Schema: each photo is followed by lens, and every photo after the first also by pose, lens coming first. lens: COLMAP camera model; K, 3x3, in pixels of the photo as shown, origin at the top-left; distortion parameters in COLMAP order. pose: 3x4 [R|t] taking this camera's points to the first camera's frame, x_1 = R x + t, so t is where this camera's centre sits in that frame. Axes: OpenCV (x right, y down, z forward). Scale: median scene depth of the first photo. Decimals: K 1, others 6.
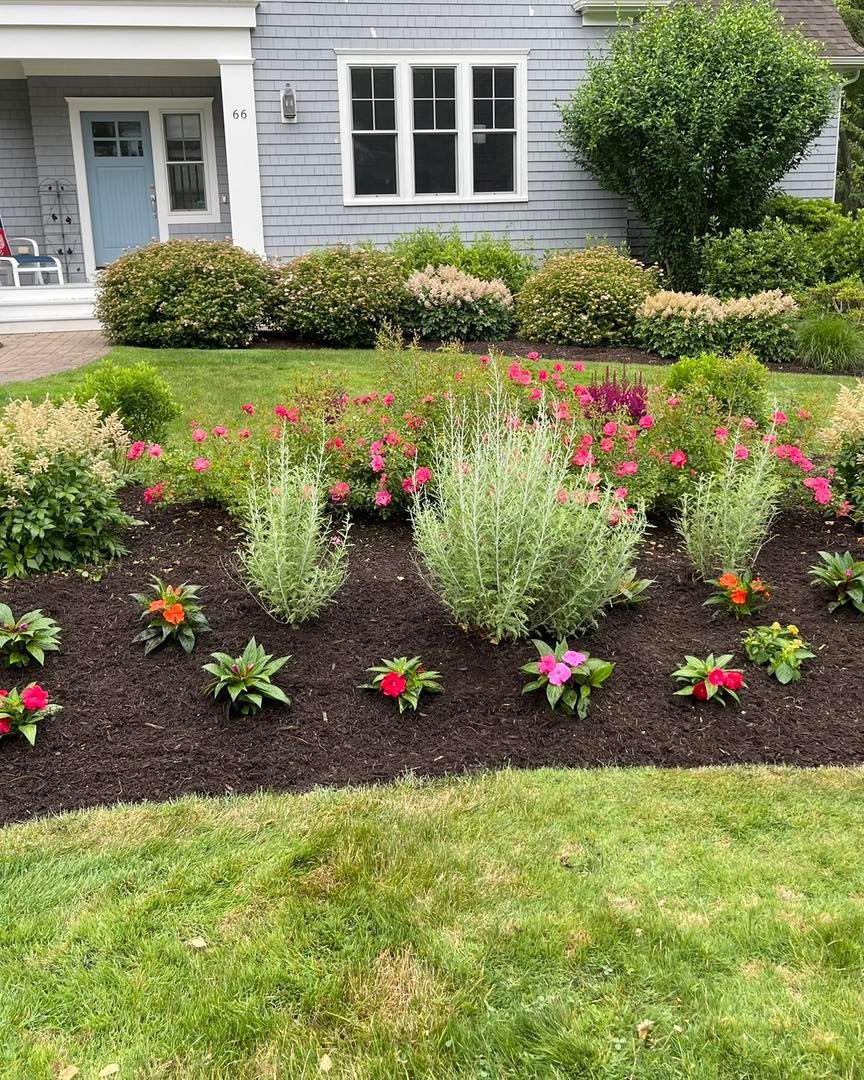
lens RADIAL K [[1114.6, 0, 430.9], [0, 1114.6, 532.9], [0, 0, 1]] dist [0.079328, -0.107412]
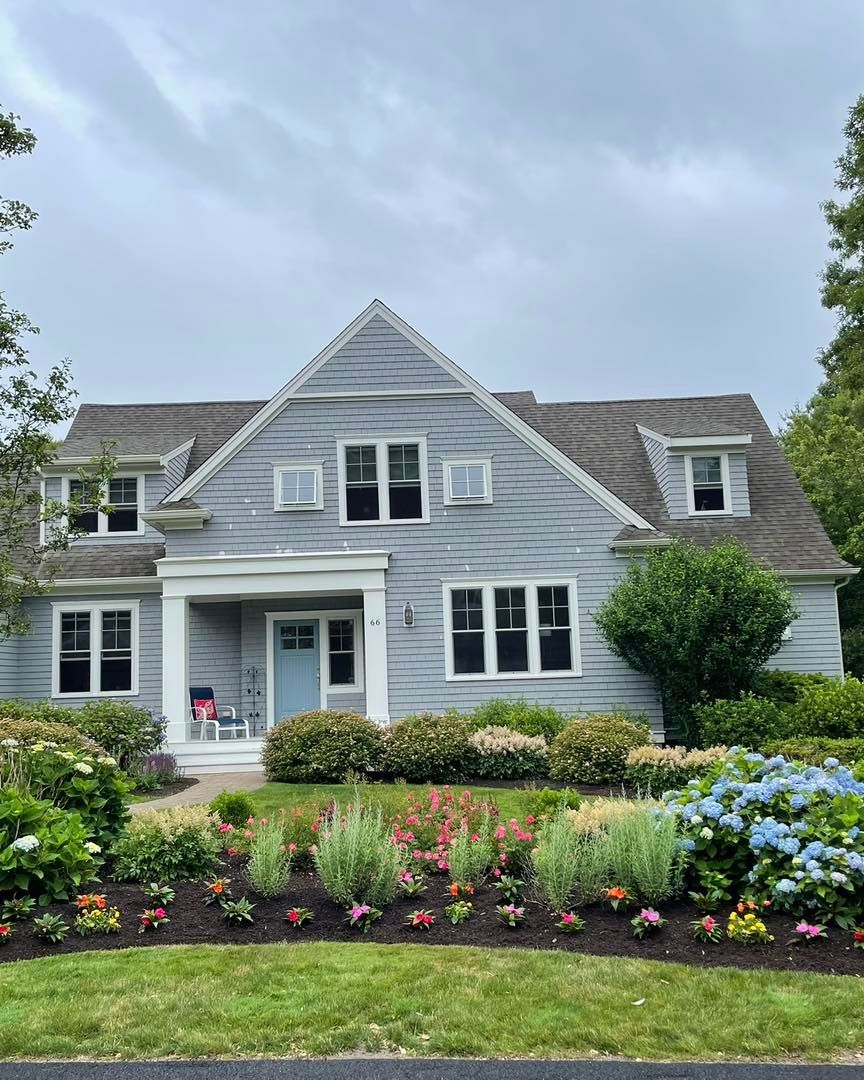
lens RADIAL K [[1114.6, 0, 430.9], [0, 1114.6, 532.9], [0, 0, 1]] dist [0.079328, -0.107412]
pose [[0.983016, -0.032491, -0.180620, 0.165517], [-0.038044, 0.926745, -0.373761, 0.058856], [0.179533, 0.374284, 0.909769, -0.346325]]
